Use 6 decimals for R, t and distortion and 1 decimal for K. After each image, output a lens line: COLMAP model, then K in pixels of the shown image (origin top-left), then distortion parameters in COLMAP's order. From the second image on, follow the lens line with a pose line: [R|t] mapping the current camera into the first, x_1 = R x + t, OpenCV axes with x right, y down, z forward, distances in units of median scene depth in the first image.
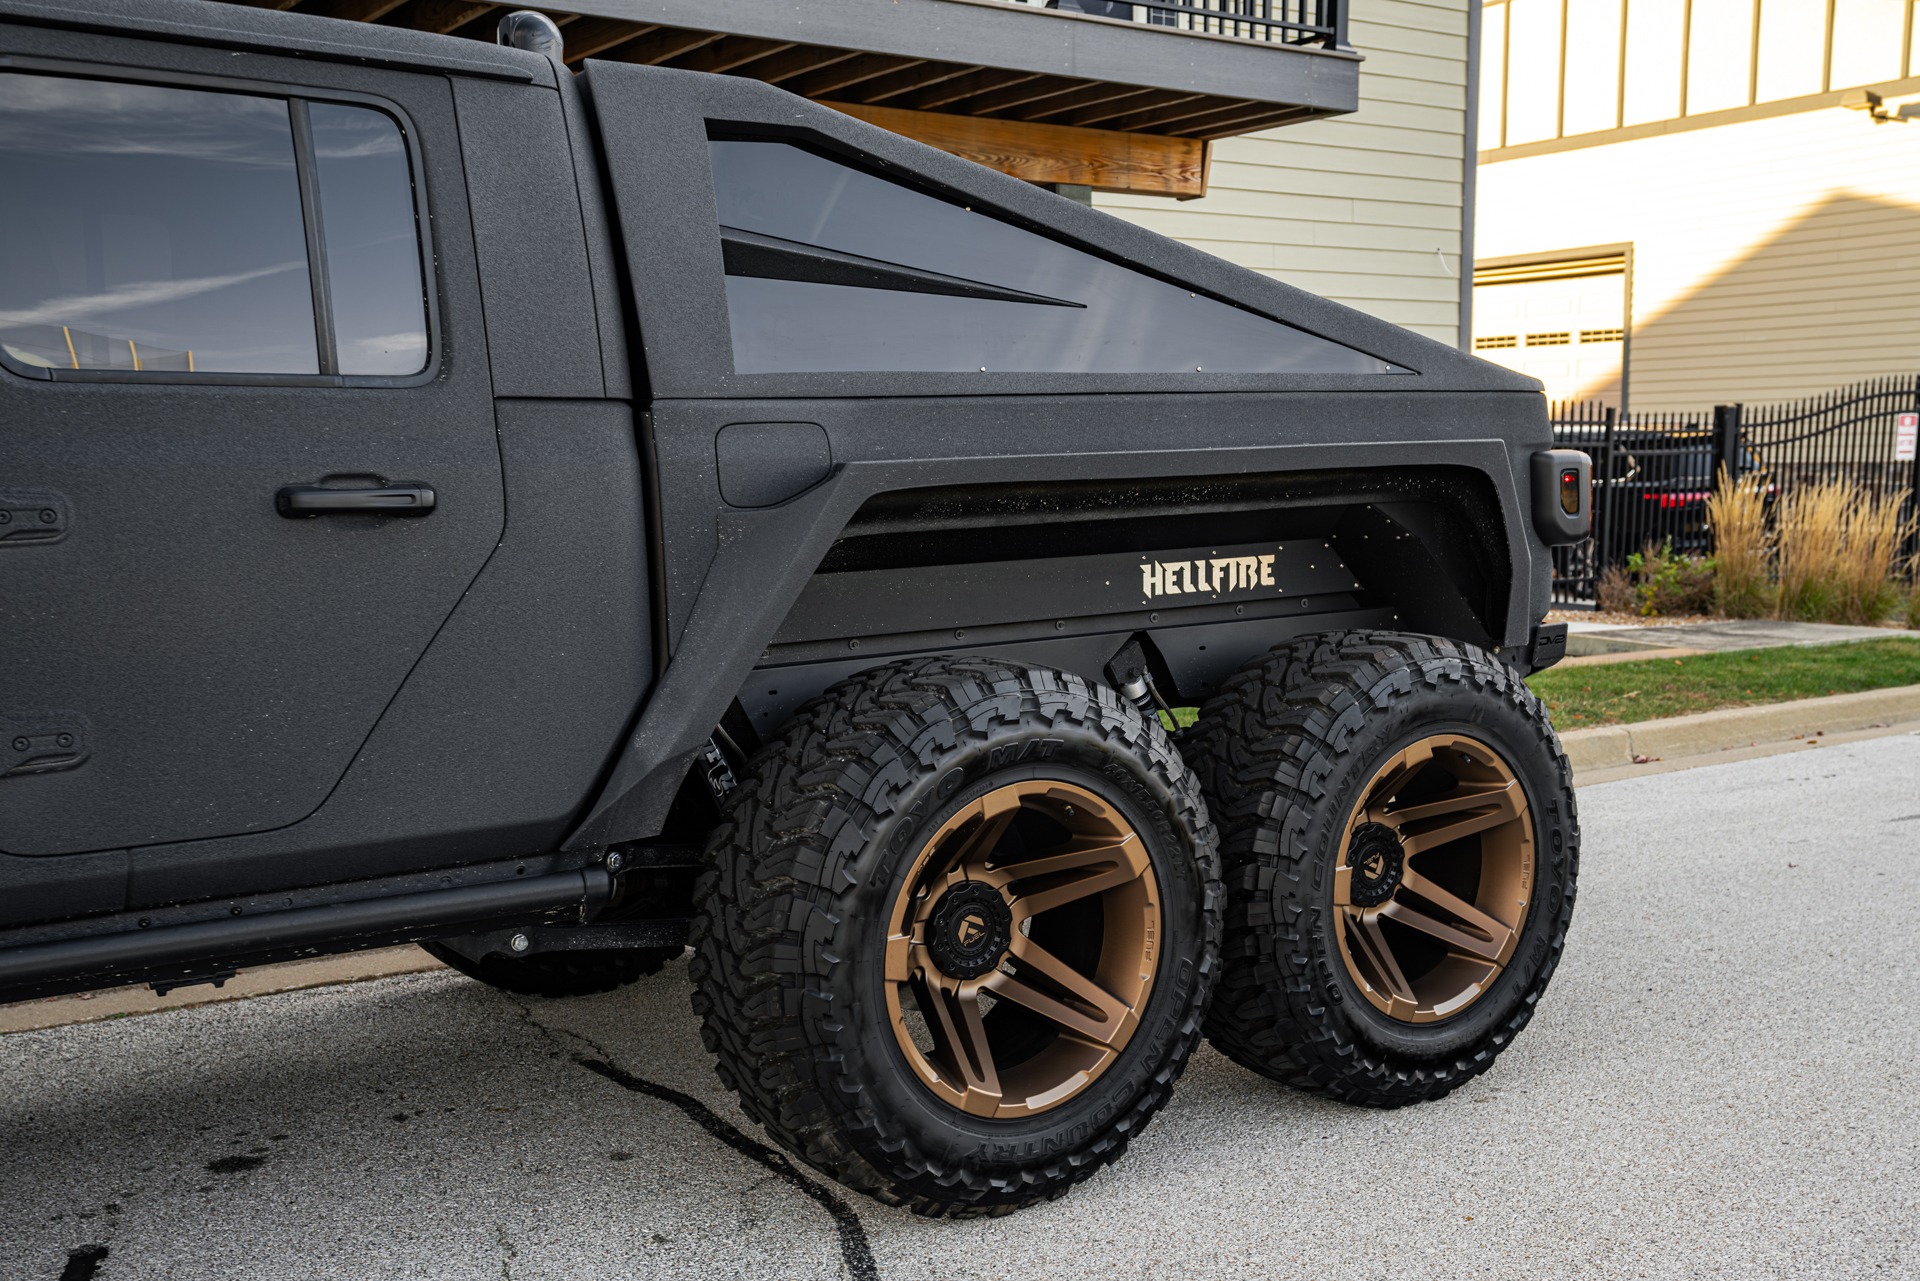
lens RADIAL K [[1974.7, 0, 1036.2], [0, 1974.7, 695.5], [0, 0, 1]] dist [0.031499, 0.119443]
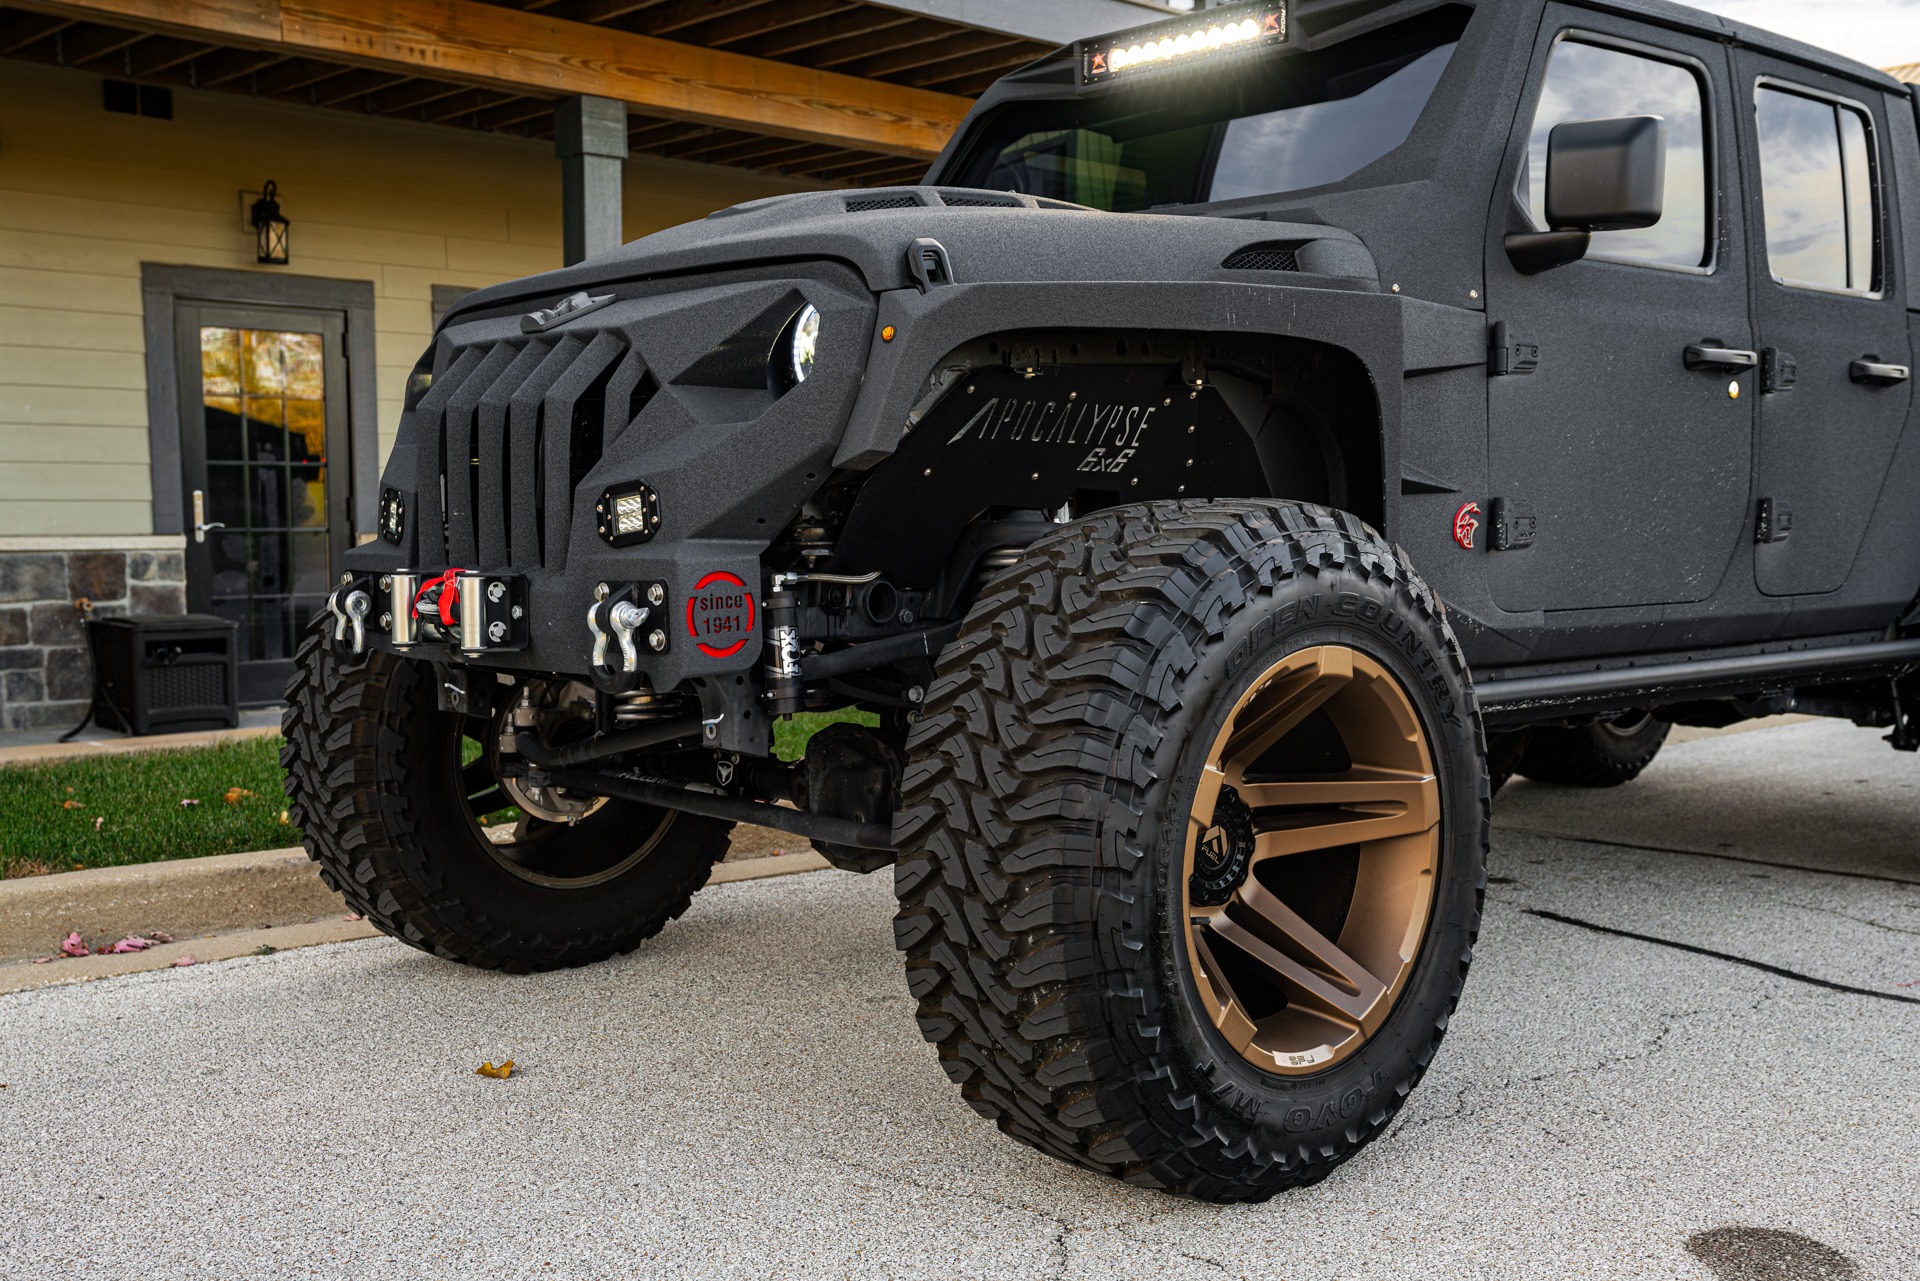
lens RADIAL K [[1966.6, 0, 899.2], [0, 1966.6, 694.9], [0, 0, 1]] dist [0.056000, 0.042315]
pose [[0.992726, 0.000285, 0.120395, -0.986809], [0.002951, 0.999639, -0.026702, 0.143353], [-0.120359, 0.026863, 0.992367, -0.313330]]
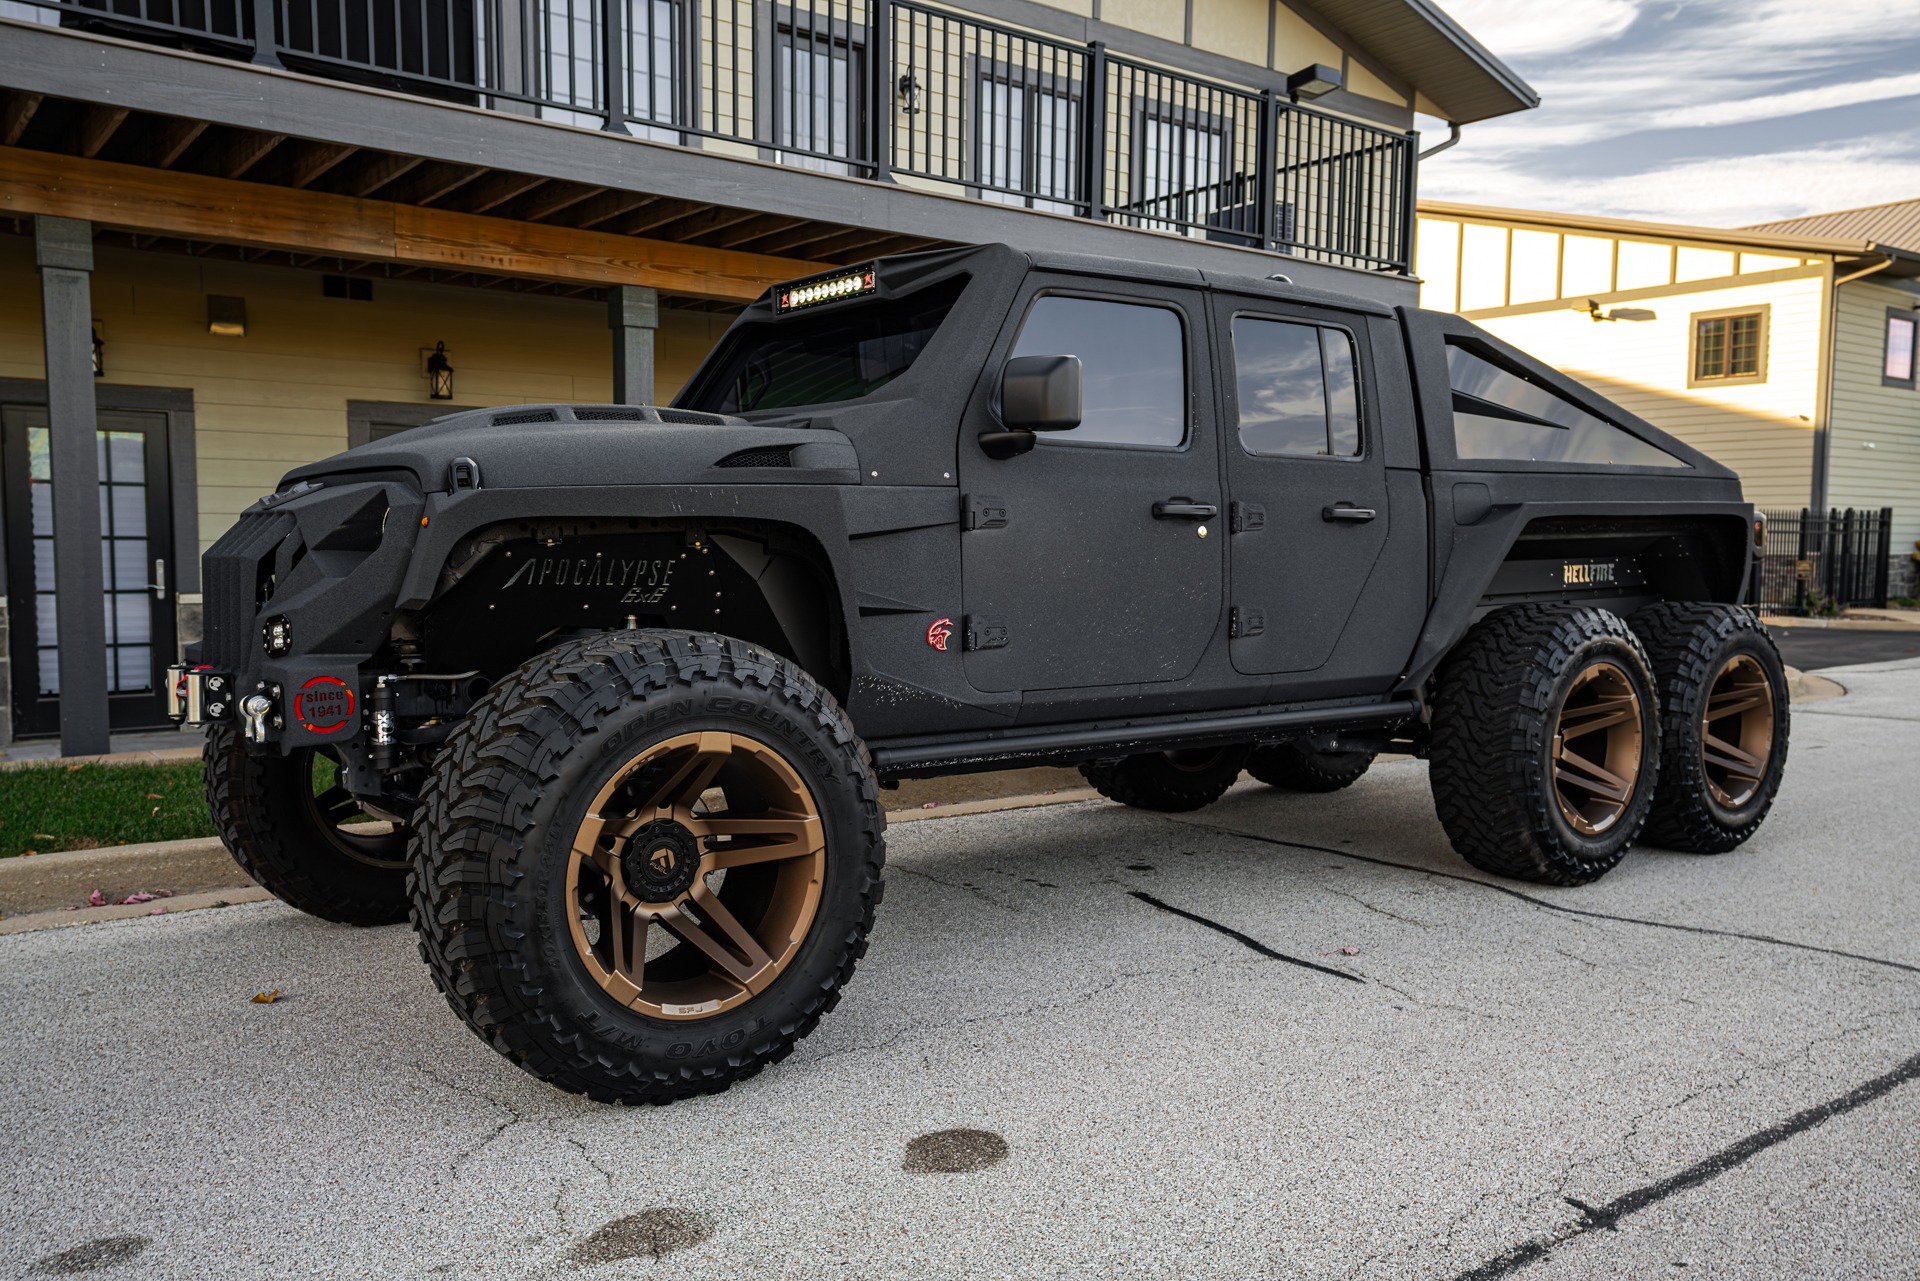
lens RADIAL K [[1500.2, 0, 955.8], [0, 1500.2, 648.5], [0, 0, 1]] dist [0.002647, 0.058040]
pose [[0.999076, 0.012500, 0.041124, -0.646145], [-0.010349, 0.998588, -0.052098, 0.102845], [-0.041718, 0.051624, 0.997795, -0.440611]]
